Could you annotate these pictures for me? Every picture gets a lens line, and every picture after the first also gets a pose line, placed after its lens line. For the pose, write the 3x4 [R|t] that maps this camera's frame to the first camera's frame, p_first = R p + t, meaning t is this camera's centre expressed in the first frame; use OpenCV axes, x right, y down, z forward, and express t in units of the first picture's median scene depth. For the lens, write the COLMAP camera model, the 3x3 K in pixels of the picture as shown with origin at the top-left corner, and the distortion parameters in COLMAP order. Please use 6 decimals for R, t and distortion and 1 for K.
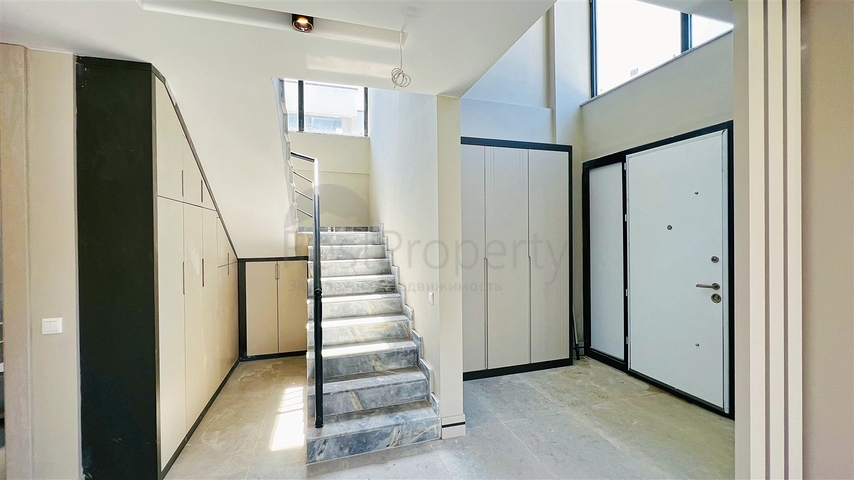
lens RADIAL K [[346.0, 0, 425.3], [0, 346.0, 236.9], [0, 0, 1]] dist [-0.000421, -0.000074]
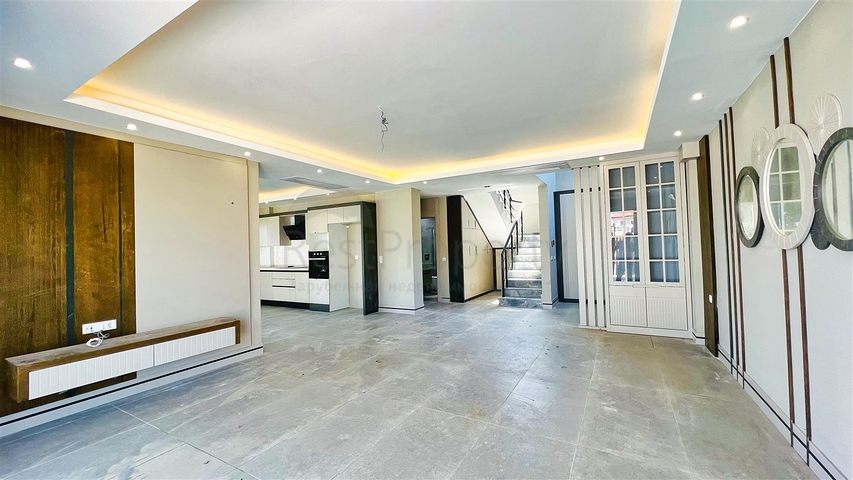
lens RADIAL K [[341.2, 0, 424.2], [0, 341.2, 237.6], [0, 0, 1]] dist [-0.001083, 0.000260]
pose [[0.688639, -0.029400, -0.724508, 1.224035], [0.023354, 0.999559, -0.018363, 0.035450], [0.724728, -0.004275, 0.689021, -1.401320]]
